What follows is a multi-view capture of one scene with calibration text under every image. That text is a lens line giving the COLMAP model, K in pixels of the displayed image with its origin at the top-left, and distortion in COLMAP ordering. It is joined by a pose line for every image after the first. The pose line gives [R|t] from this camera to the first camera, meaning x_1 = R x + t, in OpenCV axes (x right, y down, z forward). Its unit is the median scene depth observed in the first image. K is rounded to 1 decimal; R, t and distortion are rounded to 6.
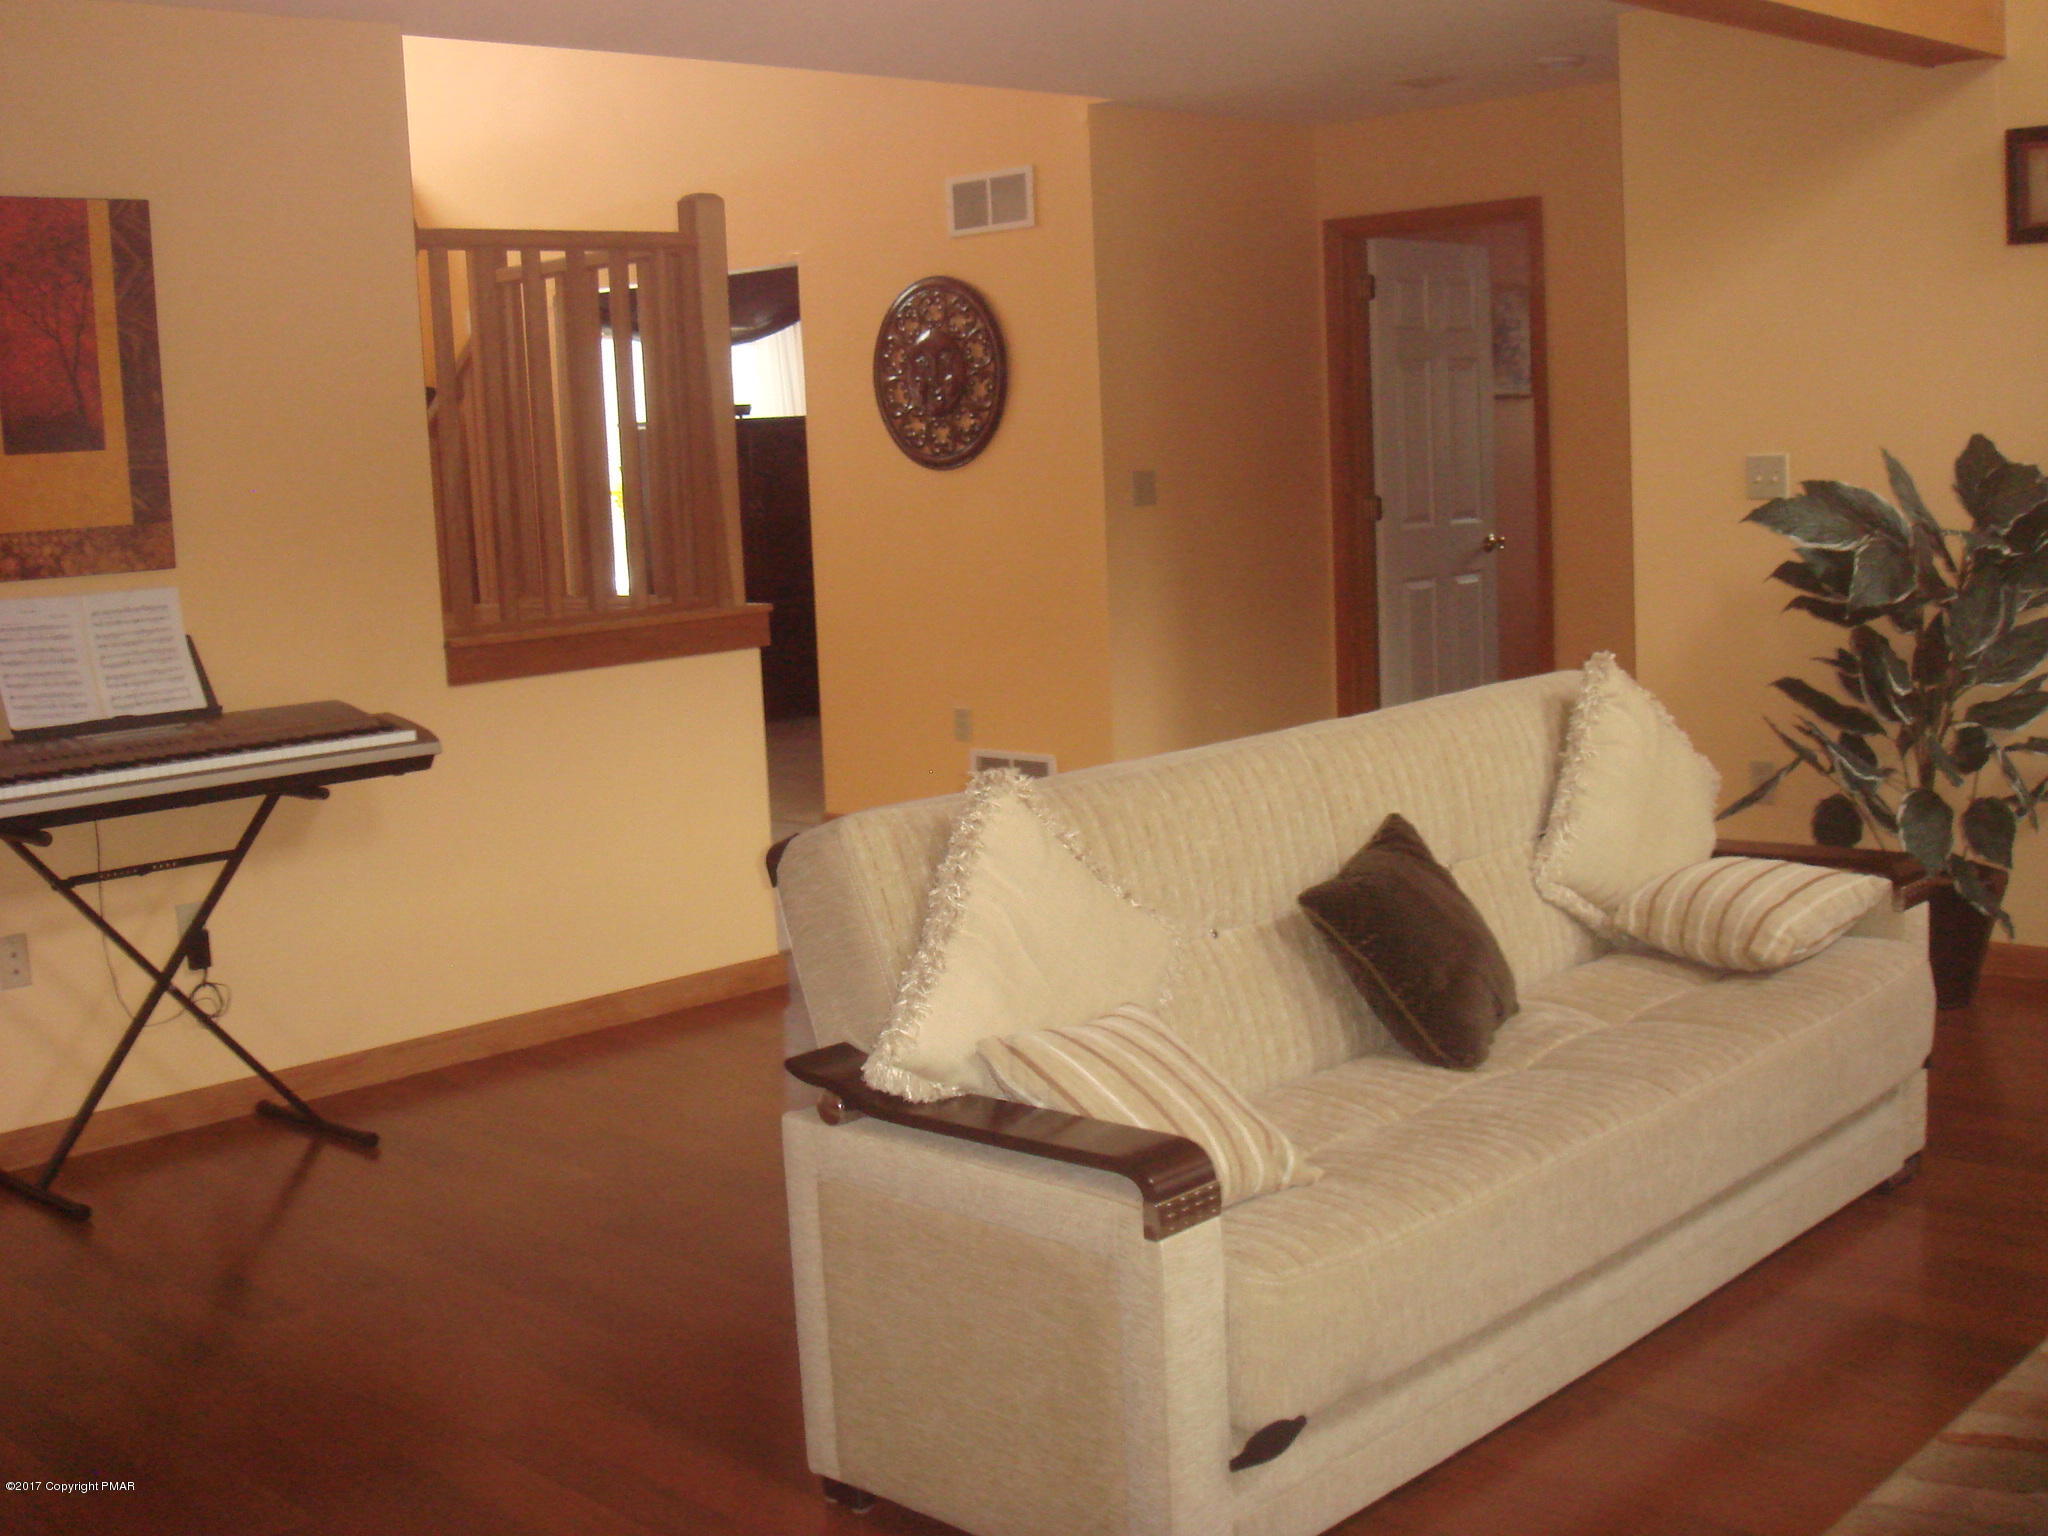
lens RADIAL K [[2355.8, 0, 1024.0], [0, 2355.8, 768.0], [0, 0, 1]] dist [-0.179915, 0.190314]
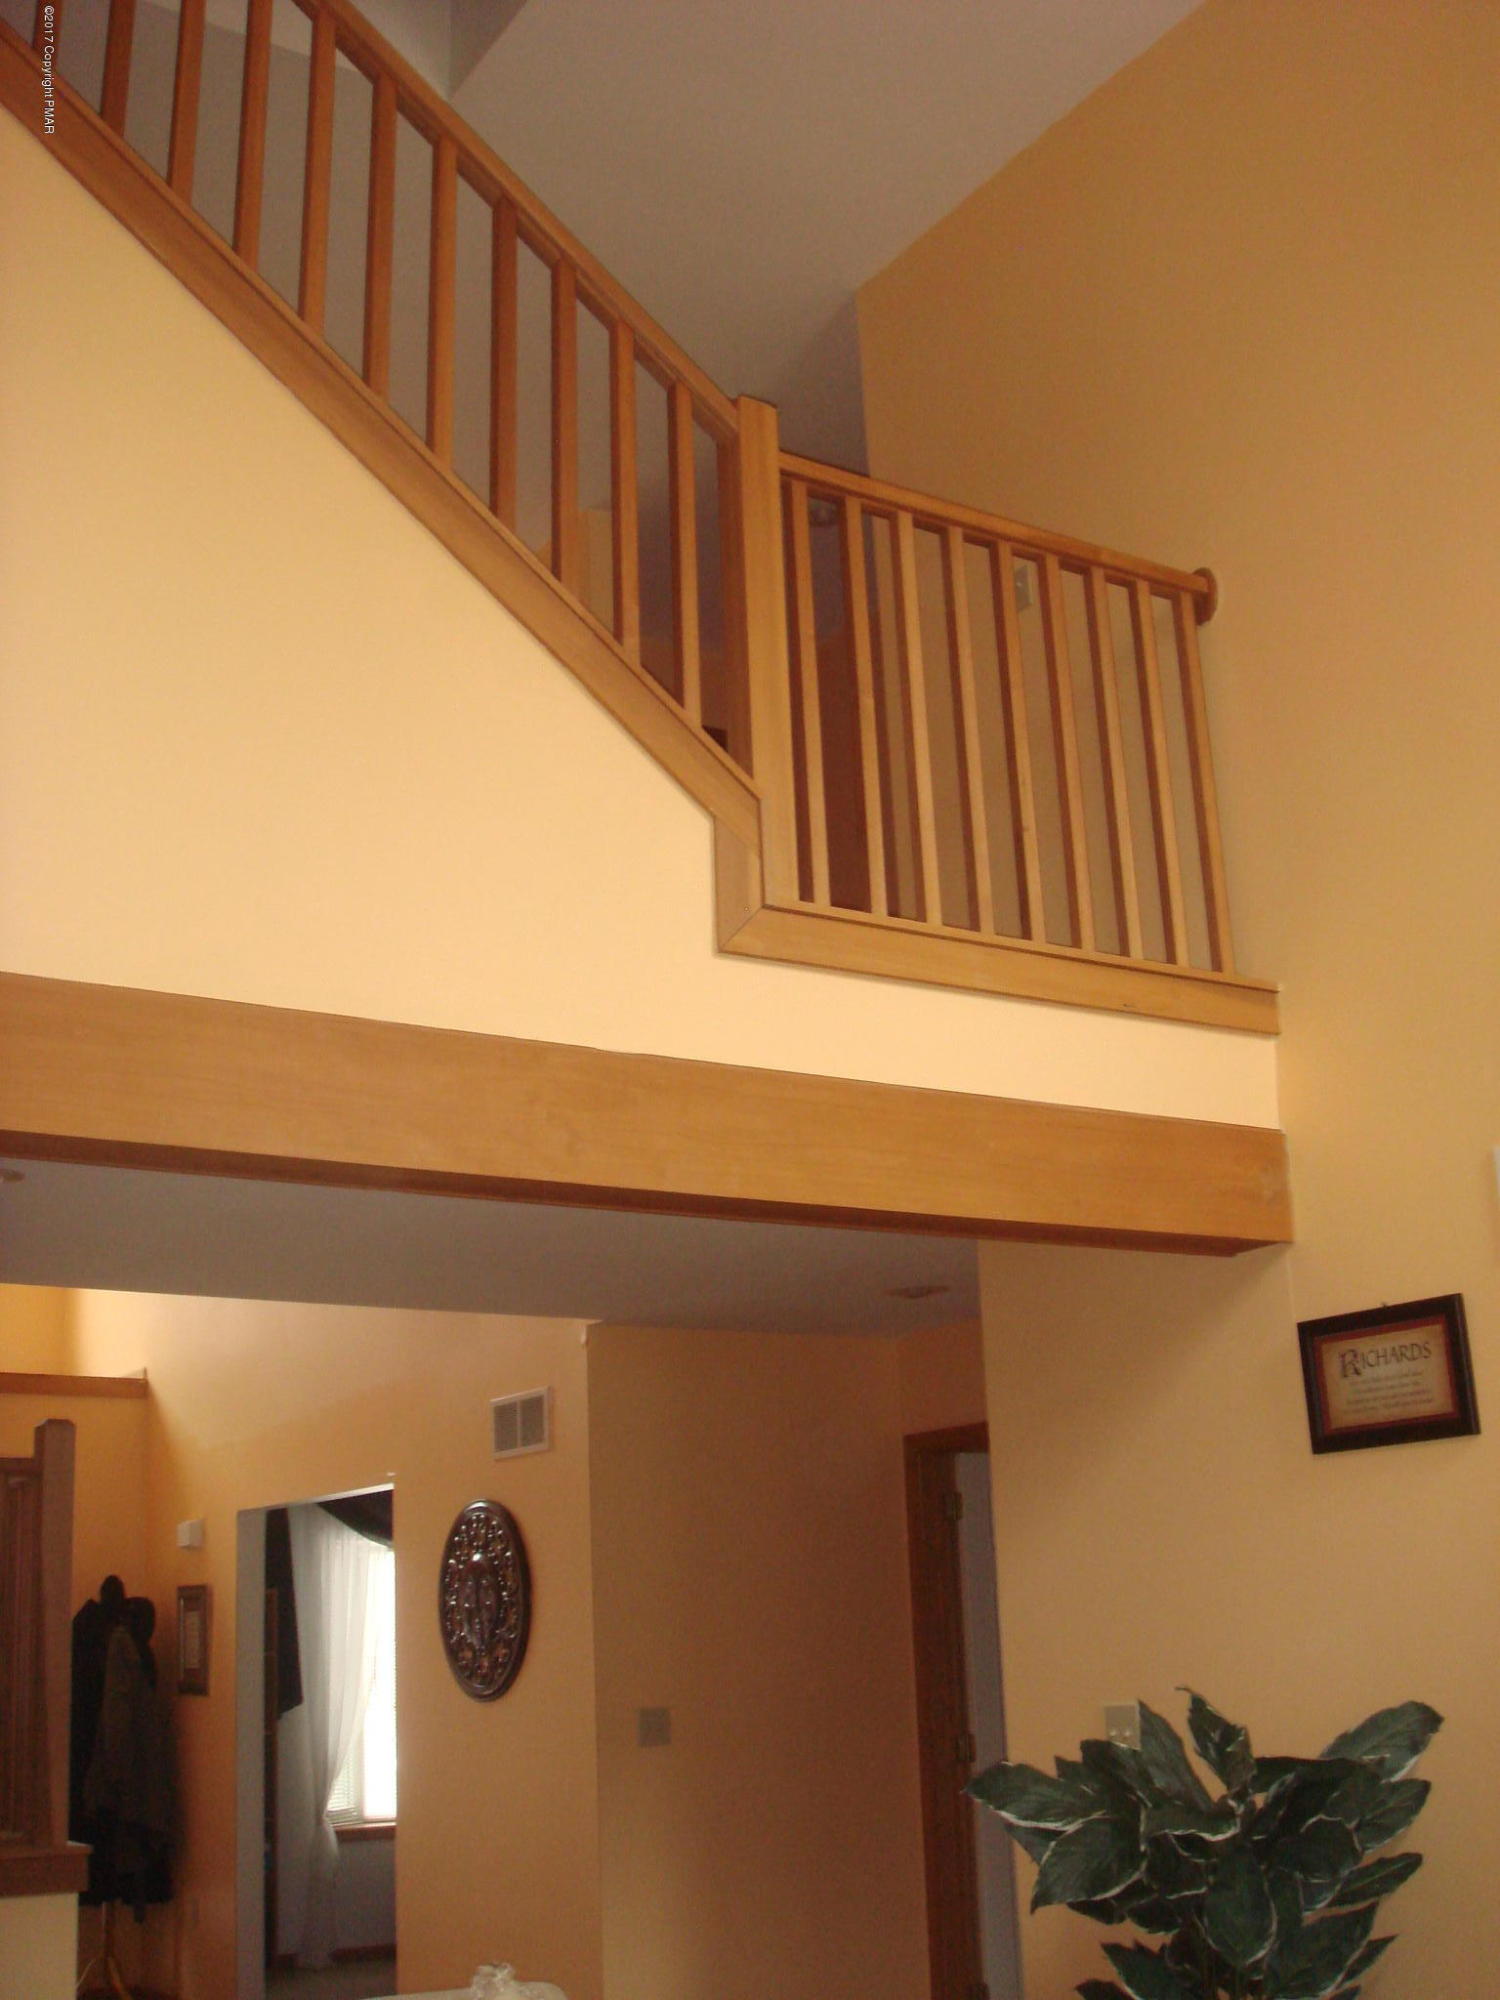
lens RADIAL K [[2300.6, 0, 750.0], [0, 2300.6, 1000.0], [0, 0, 1]] dist [-0.179915, 0.190314]
pose [[0.974517, -0.052853, -0.218000, 0.313590], [-0.038402, 0.918189, -0.394276, -0.032698], [0.221004, 0.392601, 0.892761, 0.098073]]
